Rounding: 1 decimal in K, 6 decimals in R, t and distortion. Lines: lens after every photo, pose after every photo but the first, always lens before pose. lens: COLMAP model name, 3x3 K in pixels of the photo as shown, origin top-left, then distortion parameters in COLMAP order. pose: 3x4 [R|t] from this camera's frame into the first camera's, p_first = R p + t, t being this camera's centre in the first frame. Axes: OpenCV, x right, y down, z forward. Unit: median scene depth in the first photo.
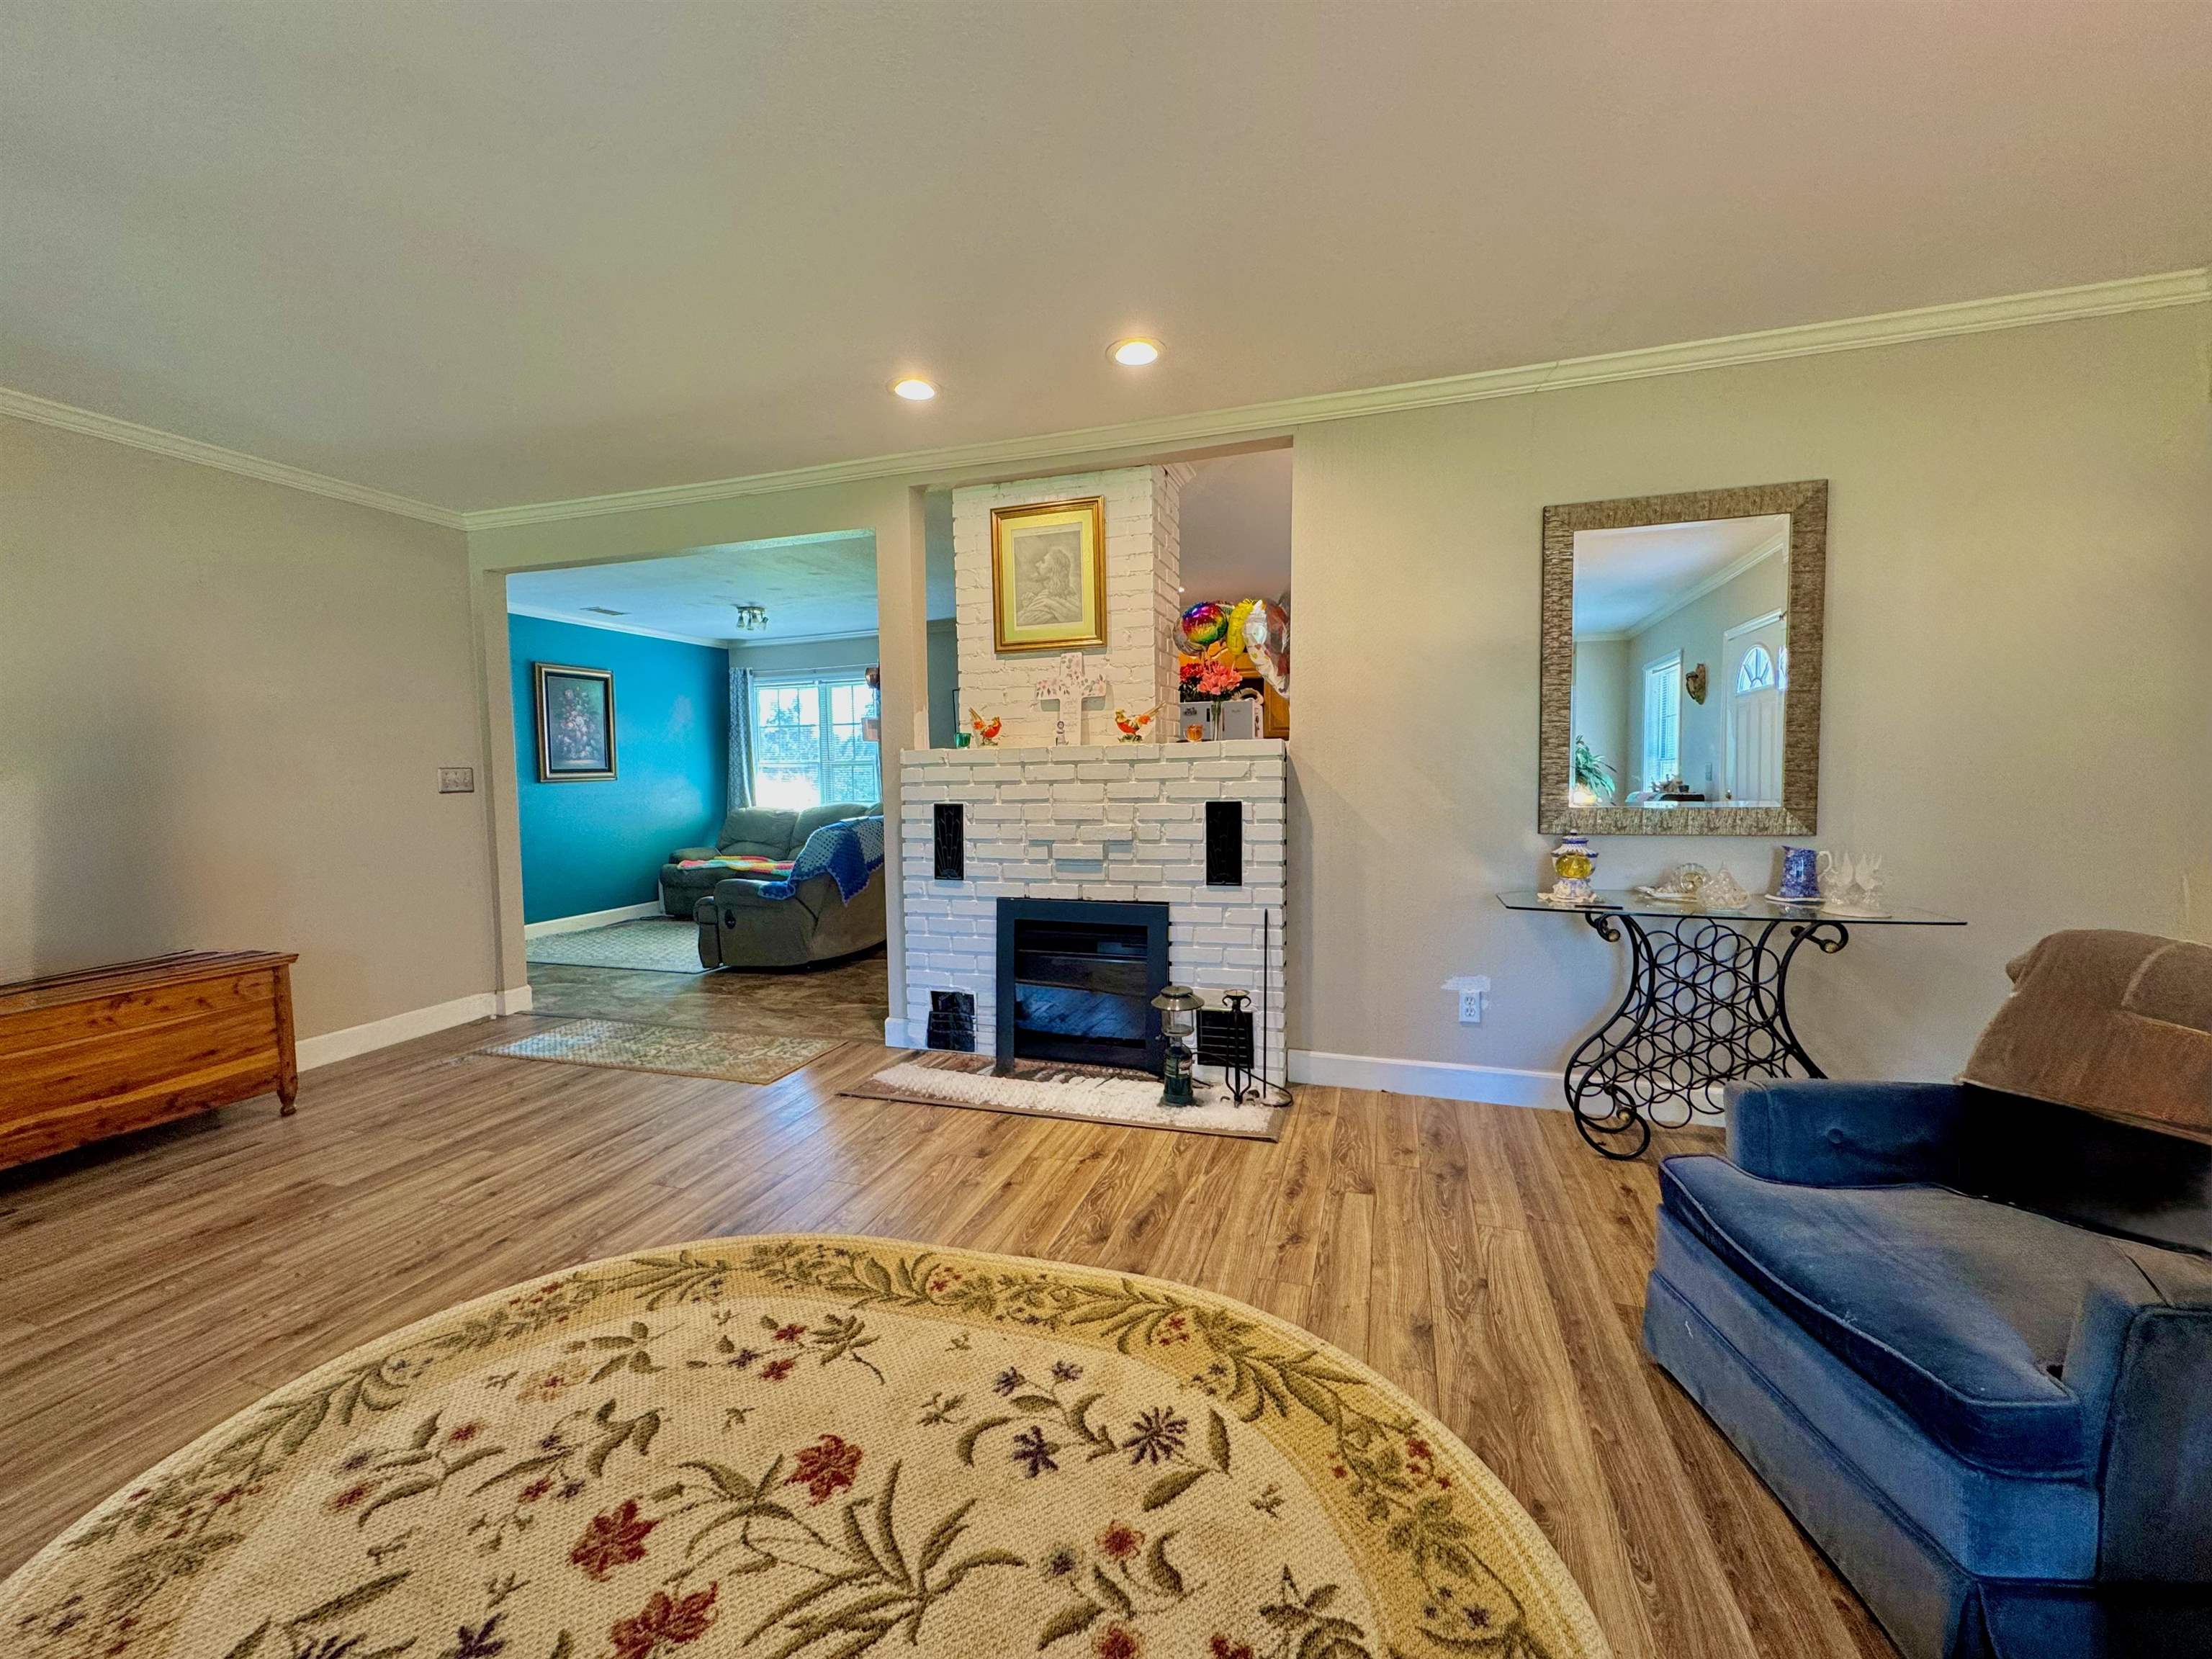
lens RADIAL K [[914.1, 0, 1099.6], [0, 914.1, 822.9], [0, 0, 1]] dist [-0.003908, 0.000090]
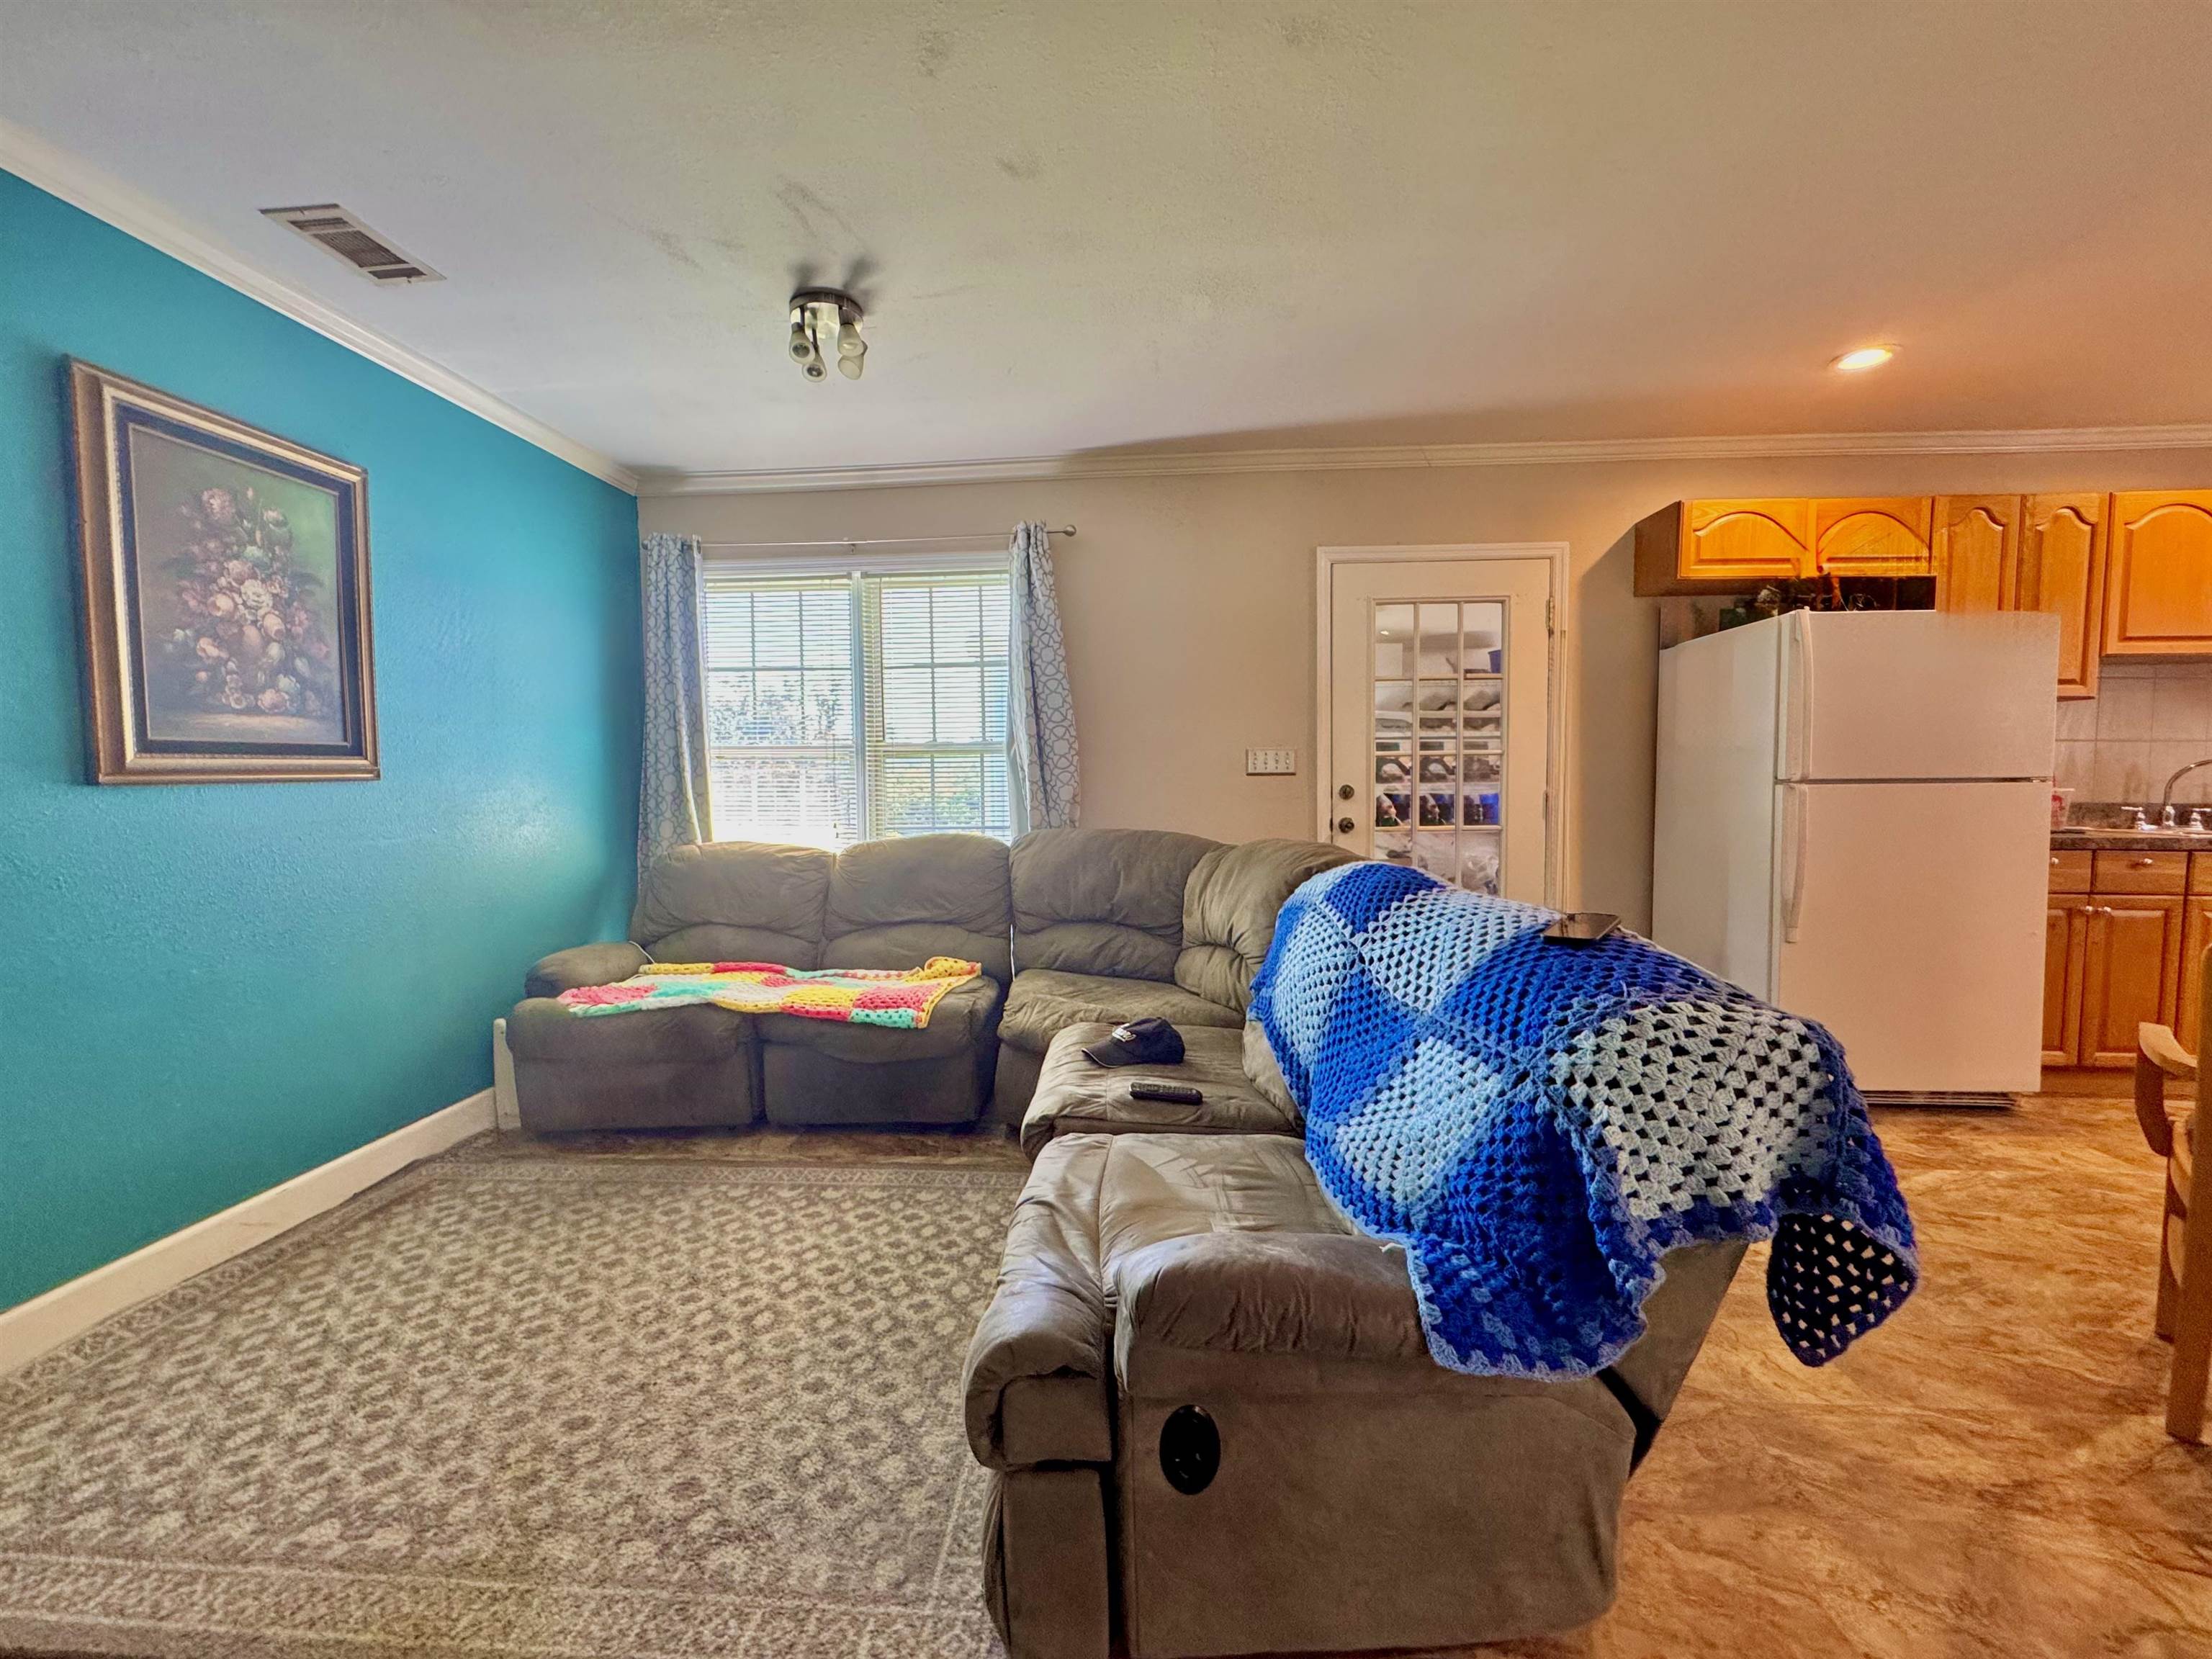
lens RADIAL K [[914.1, 0, 1114.2], [0, 914.1, 828.1], [0, 0, 1]] dist [-0.003908, 0.000090]
pose [[0.967645, -0.009086, 0.252153, -0.333737], [0.010765, 0.999928, -0.005280, -0.022387], [-0.252086, 0.007824, 0.967673, 0.571417]]
